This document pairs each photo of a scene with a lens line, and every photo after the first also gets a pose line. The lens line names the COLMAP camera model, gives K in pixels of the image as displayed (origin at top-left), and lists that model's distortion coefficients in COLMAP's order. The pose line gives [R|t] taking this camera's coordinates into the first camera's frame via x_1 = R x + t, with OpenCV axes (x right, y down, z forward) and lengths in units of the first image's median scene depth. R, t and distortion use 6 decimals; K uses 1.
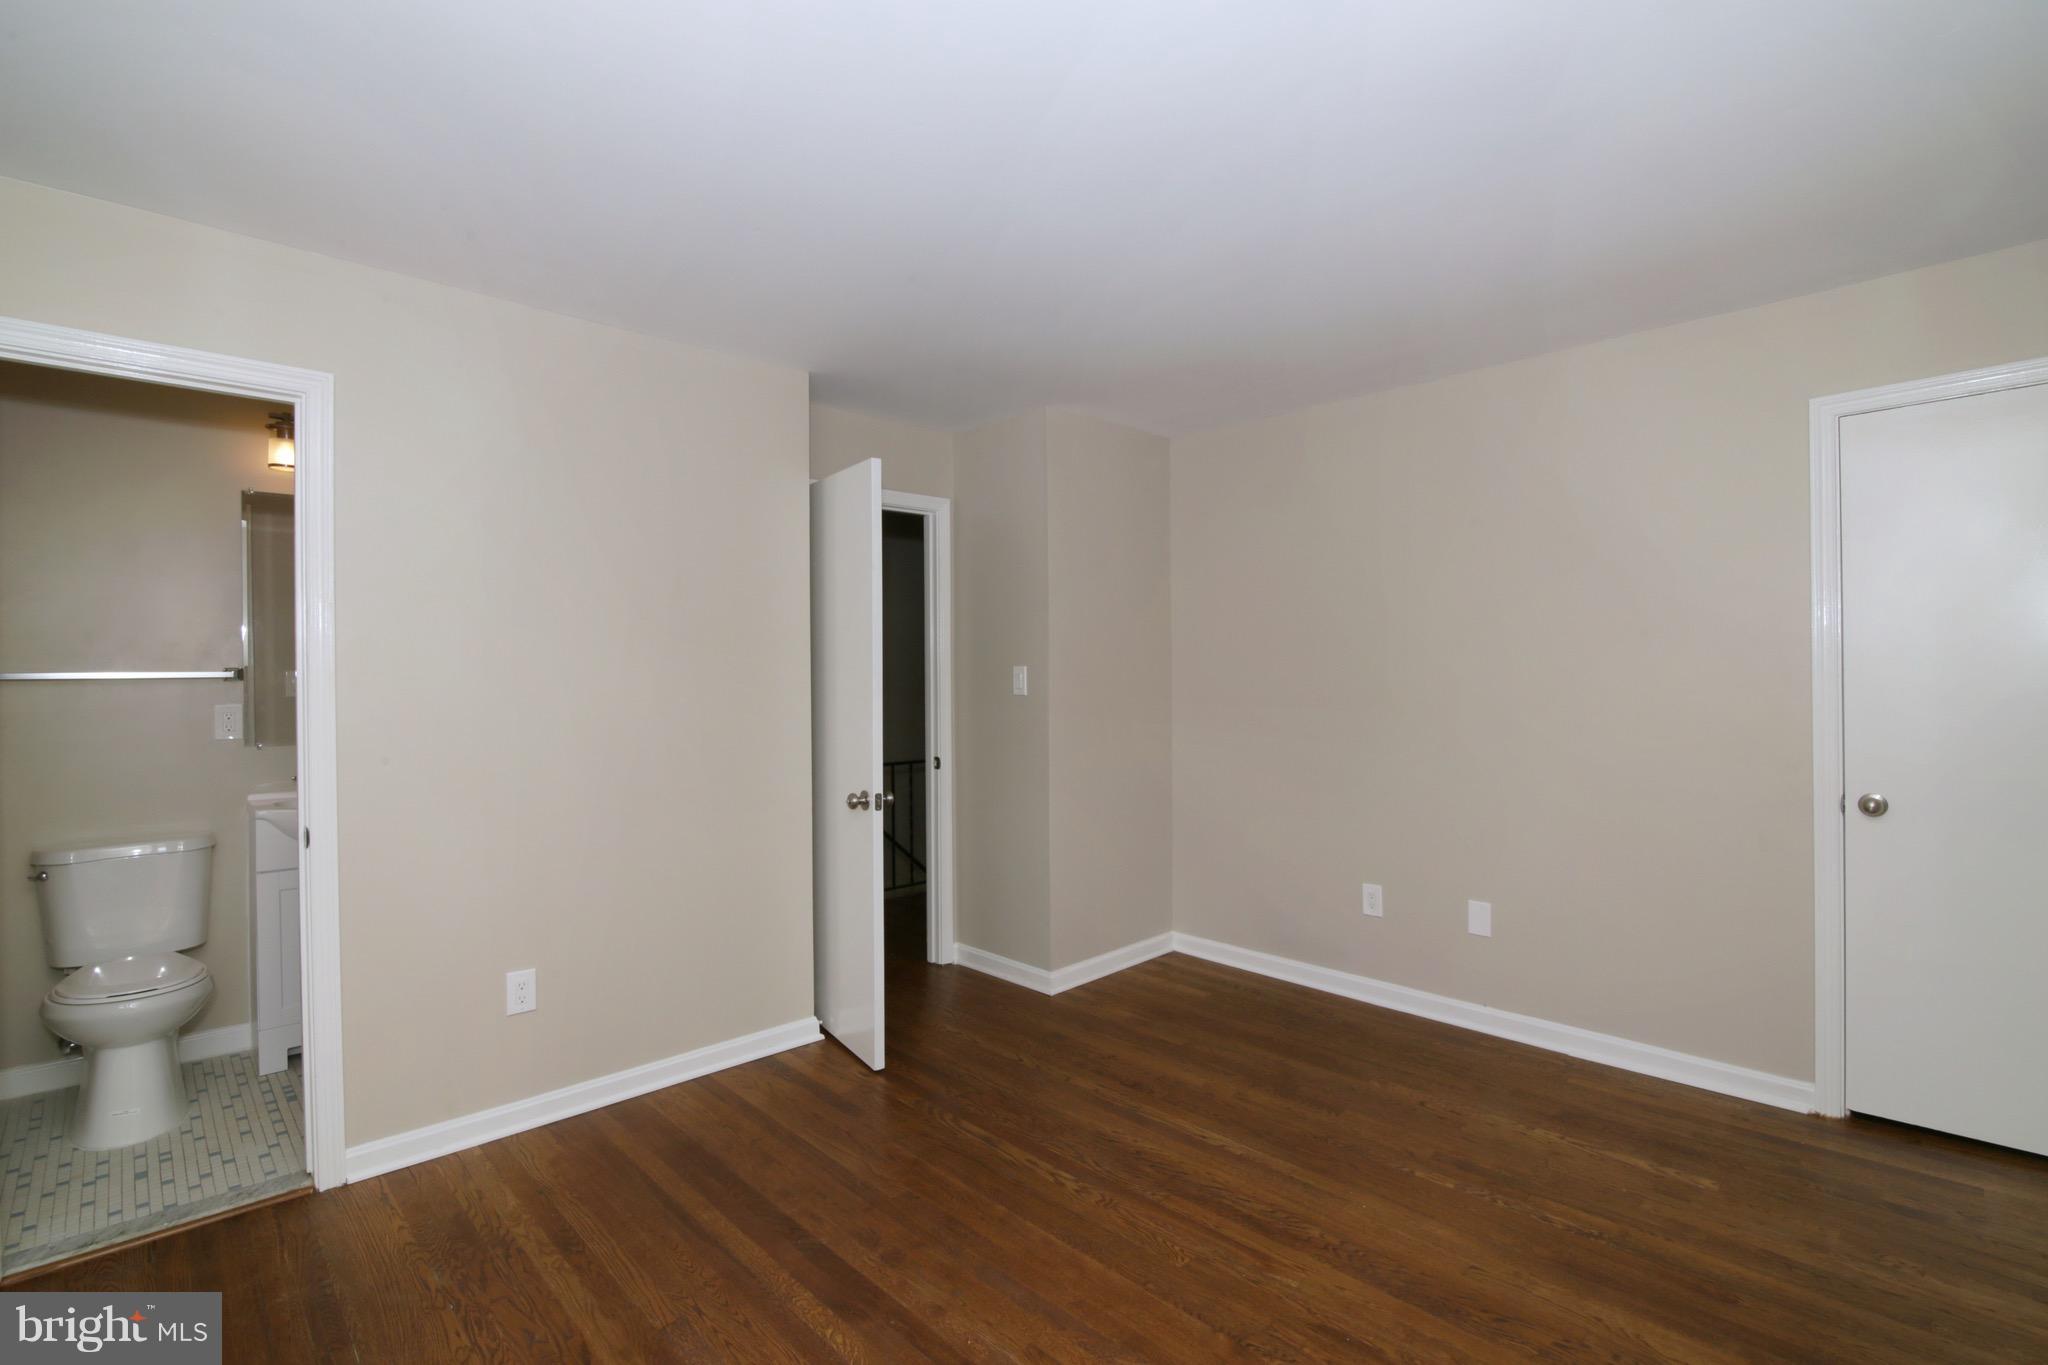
lens RADIAL K [[944.2, 0, 1029.5], [0, 944.2, 668.8], [0, 0, 1]] dist [-0.015461, 0.000021]
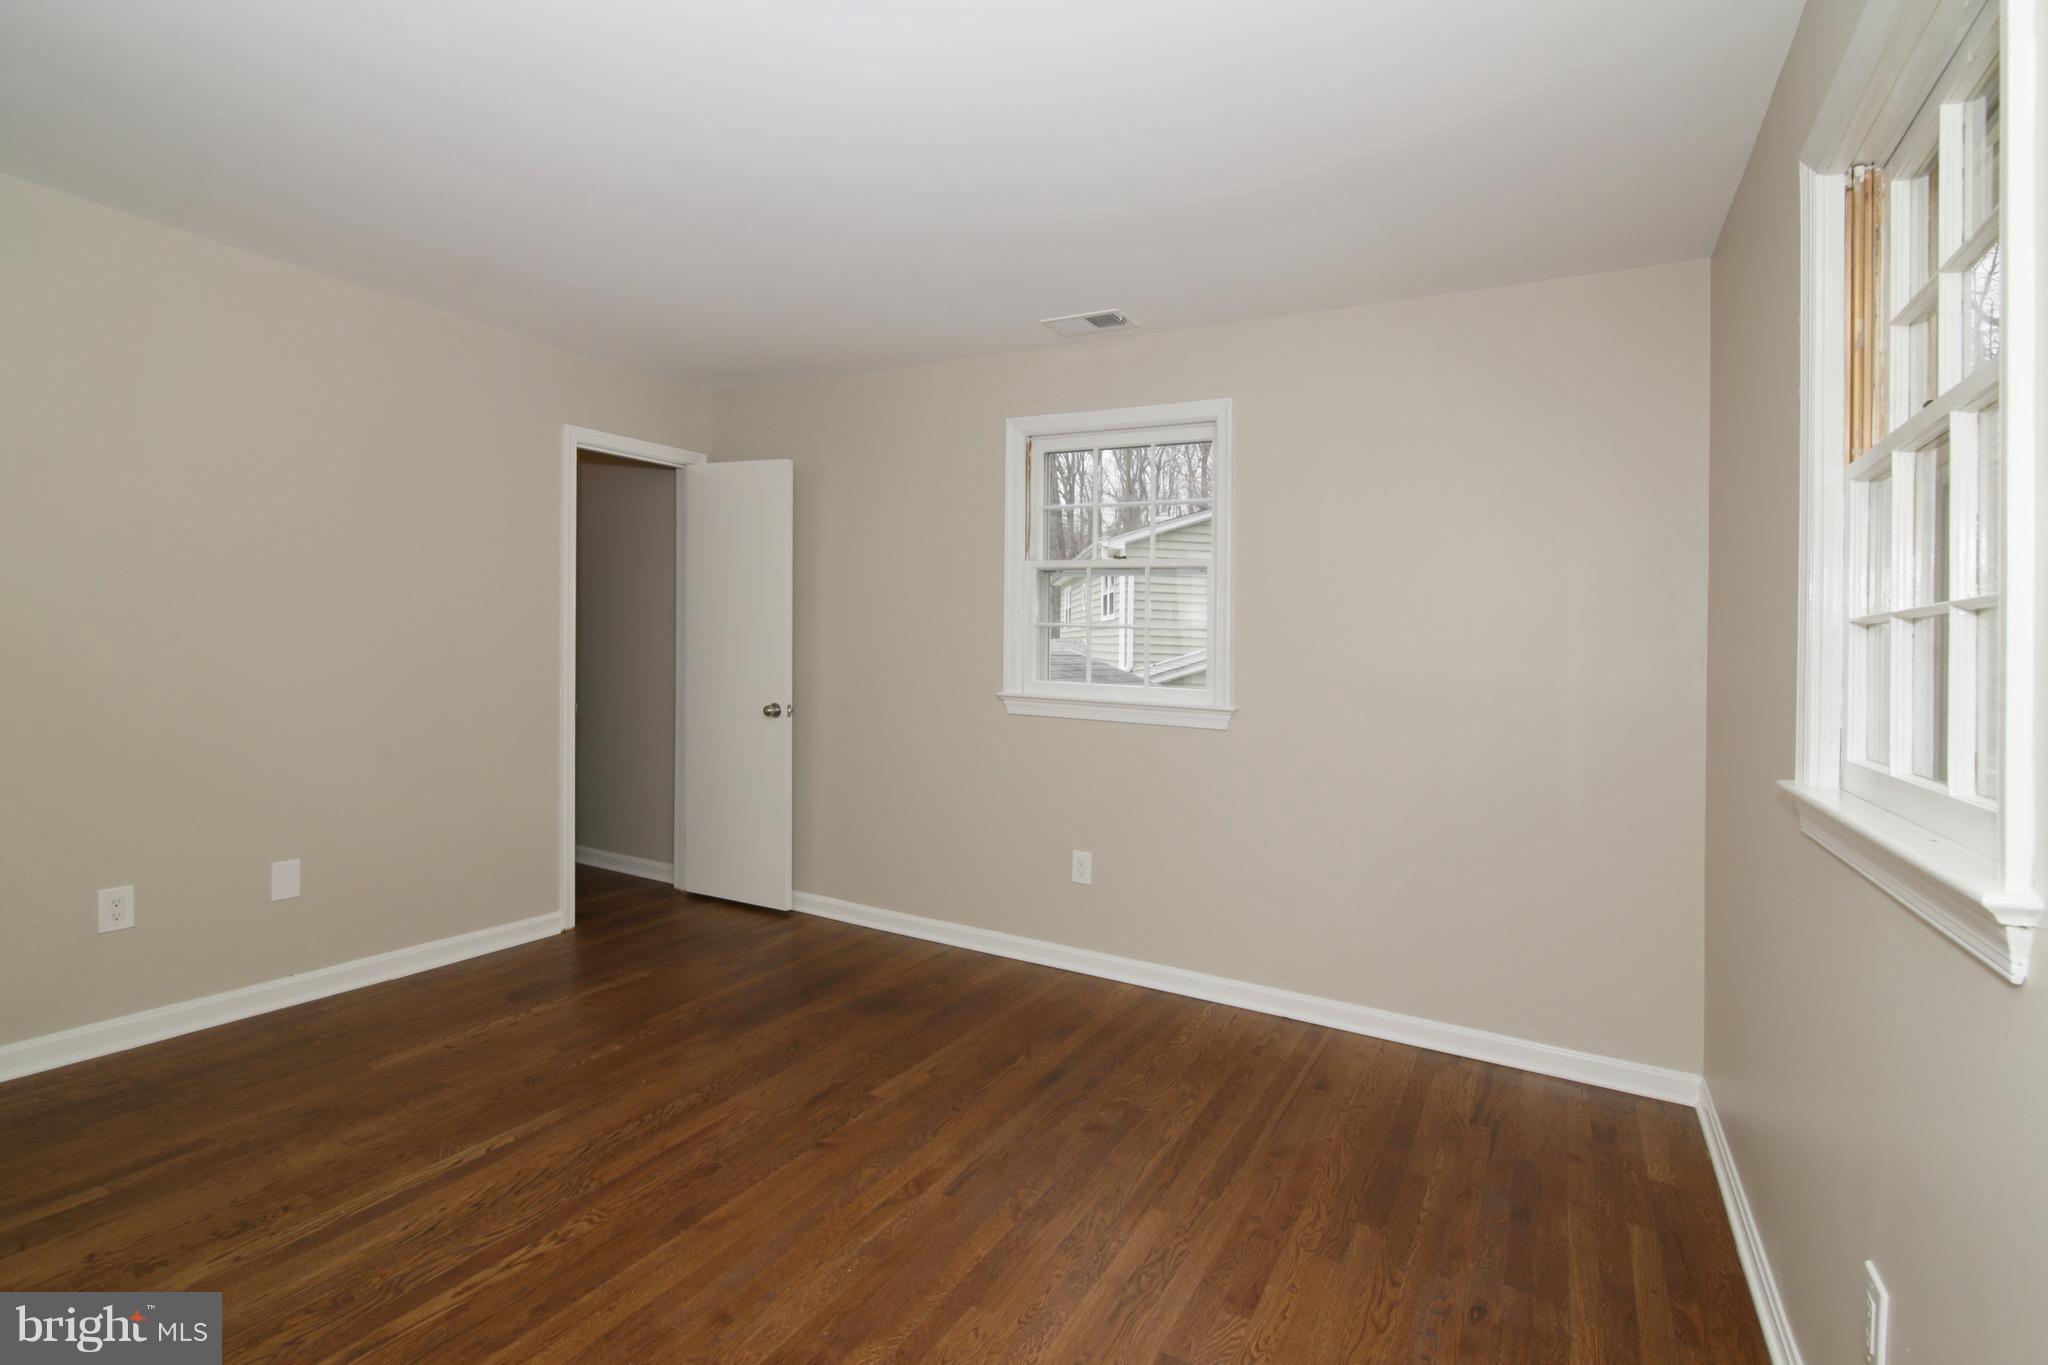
lens RADIAL K [[944.2, 0, 1029.5], [0, 944.2, 668.8], [0, 0, 1]] dist [-0.015461, 0.000021]
pose [[-0.301147, -0.018958, 0.953389, -0.754674], [-0.039369, 0.999197, 0.007433, 0.044061], [-0.952765, -0.035296, -0.301651, 0.809539]]
